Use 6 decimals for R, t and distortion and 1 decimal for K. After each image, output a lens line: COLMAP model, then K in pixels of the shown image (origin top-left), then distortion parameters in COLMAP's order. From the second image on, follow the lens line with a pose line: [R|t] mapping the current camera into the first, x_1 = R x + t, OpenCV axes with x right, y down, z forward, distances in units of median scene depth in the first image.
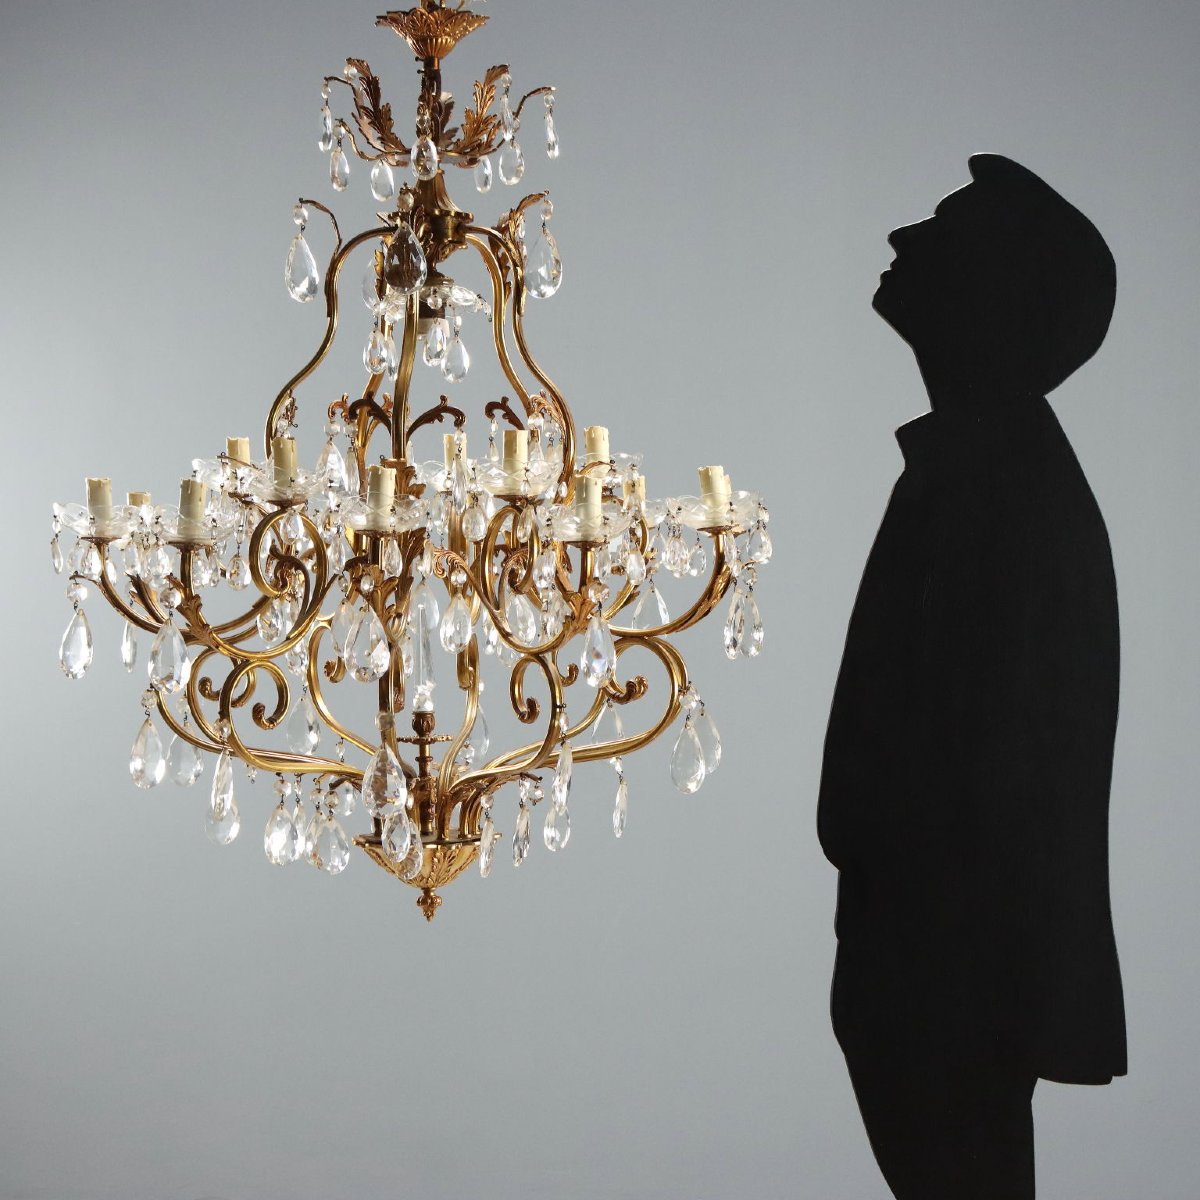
lens RADIAL K [[2510.9, 0, 600.0], [0, 2510.9, 600.0], [0, 0, 1]] dist [-0.059247, -0.297535]
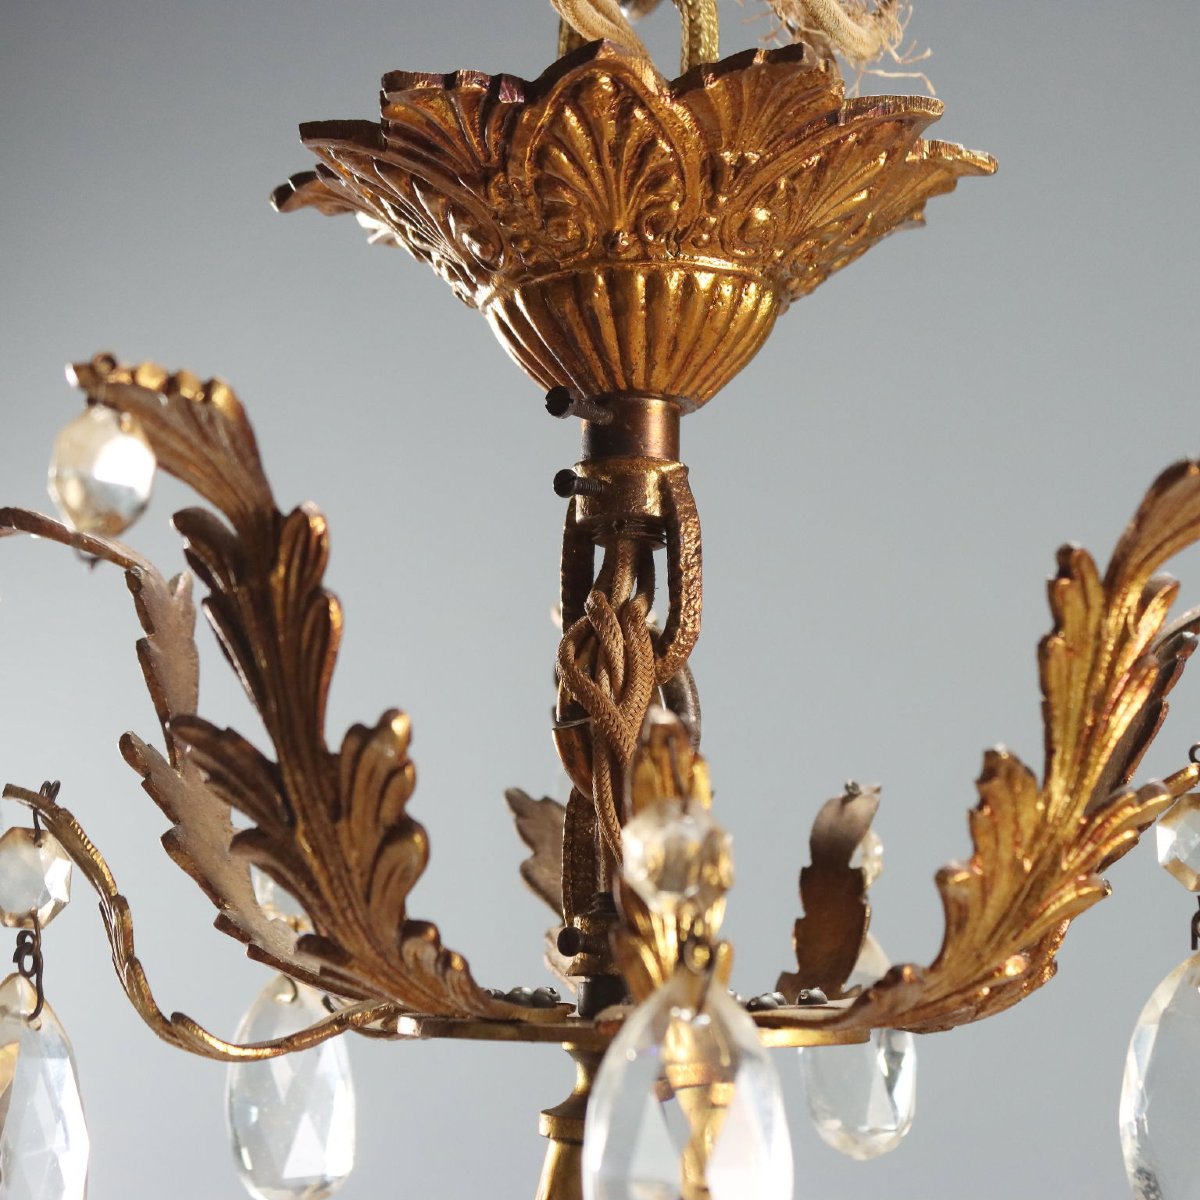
lens RADIAL K [[2510.9, 0, 600.0], [0, 2510.9, 600.0], [0, 0, 1]] dist [-0.059247, -0.297535]
pose [[0.997222, 0.010068, 0.073801, -0.082831], [0.002750, 0.985170, -0.171560, -0.180006], [-0.074434, 0.171287, 0.982405, 0.860933]]
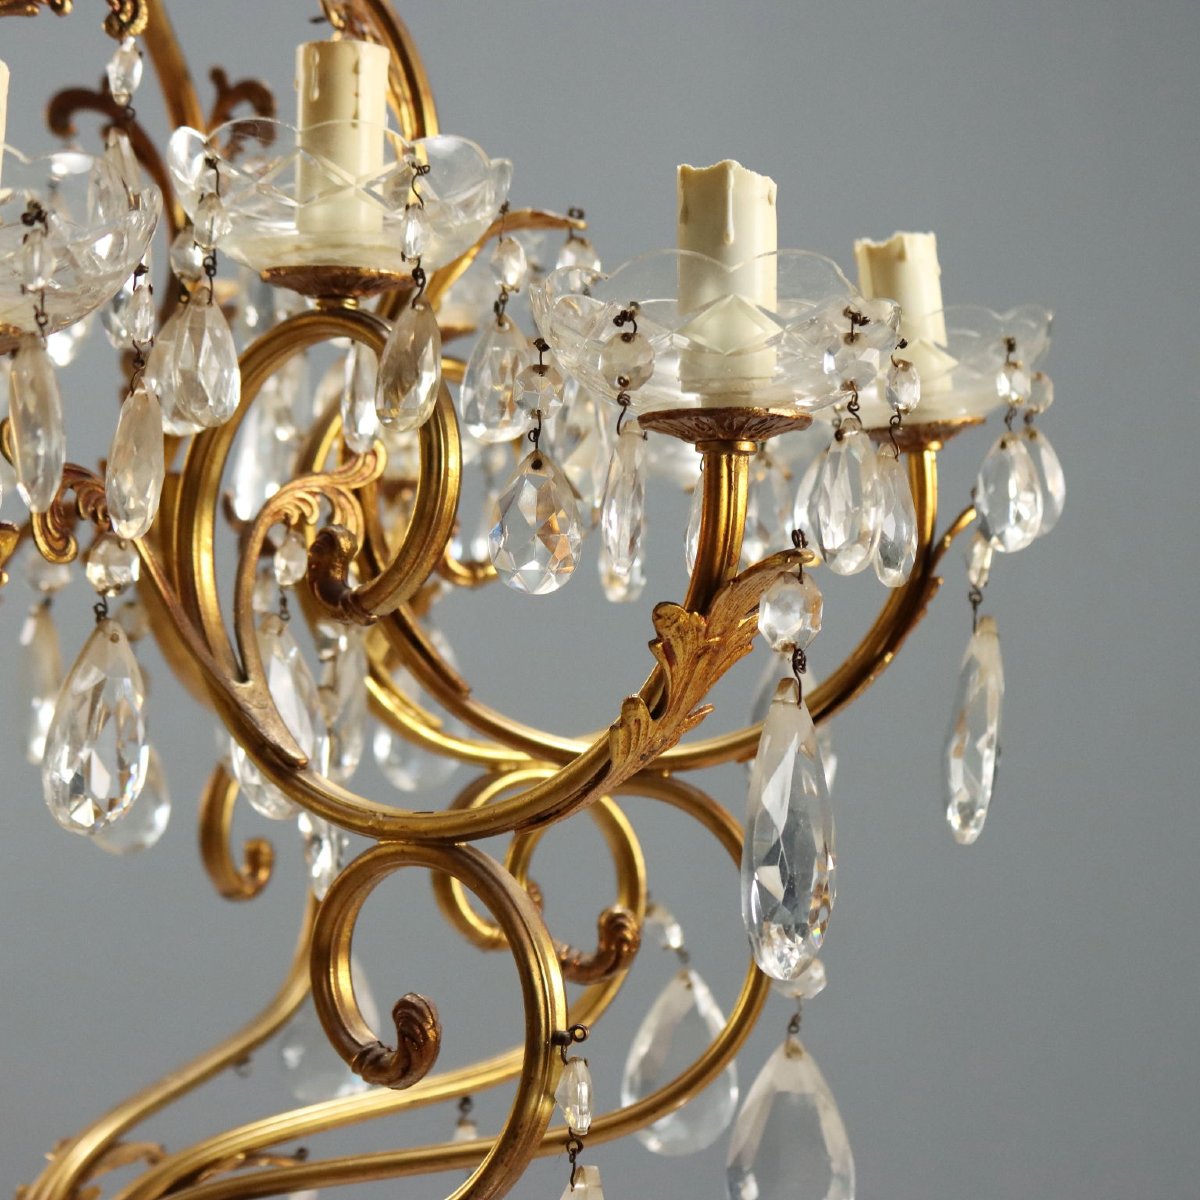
lens RADIAL K [[2770.6, 0, 600.0], [0, 2770.6, 600.0], [0, 0, 1]] dist [-0.017313, 0.157341]
pose [[0.952230, 0.019072, 0.304786, -0.095583], [-0.008371, 0.999303, -0.036380, 0.005757], [-0.305268, 0.032091, 0.951726, 0.661808]]
